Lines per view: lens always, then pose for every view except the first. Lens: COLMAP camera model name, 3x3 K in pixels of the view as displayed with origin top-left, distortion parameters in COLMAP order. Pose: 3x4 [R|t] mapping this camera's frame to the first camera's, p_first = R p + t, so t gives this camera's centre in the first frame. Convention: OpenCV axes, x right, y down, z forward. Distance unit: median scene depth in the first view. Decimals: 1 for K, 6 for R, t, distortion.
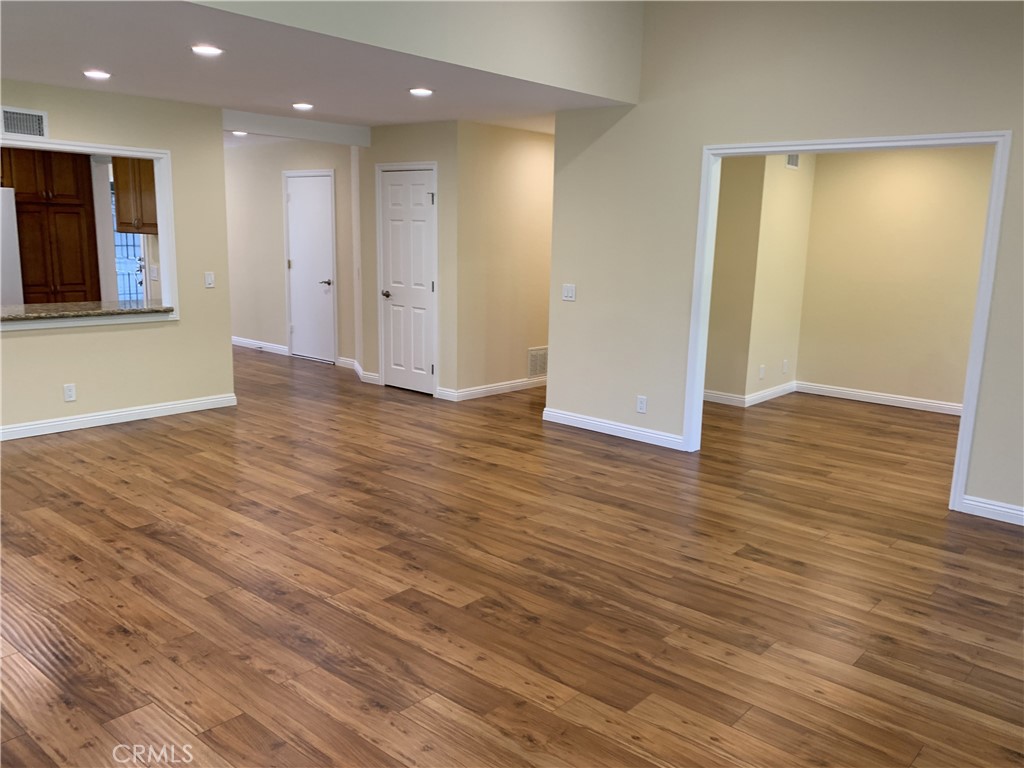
lens RADIAL K [[836.4, 0, 512.0], [0, 836.4, 384.0], [0, 0, 1]] dist [0.083519, -0.127946]
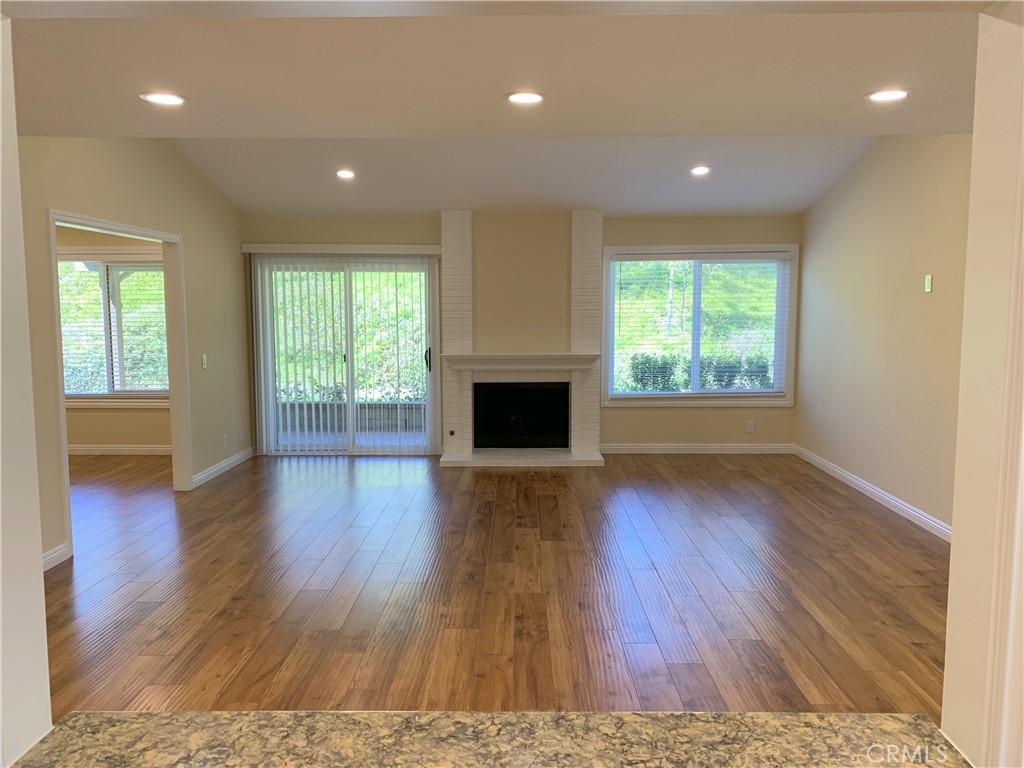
lens RADIAL K [[785.0, 0, 516.1], [0, 785.0, 373.4], [0, 0, 1]] dist [0.055860, -0.075241]
pose [[-0.659168, -0.092726, 0.746257, -0.774779], [0.120286, 0.966590, 0.226352, -0.261468], [-0.742313, 0.238968, -0.625992, 1.273774]]
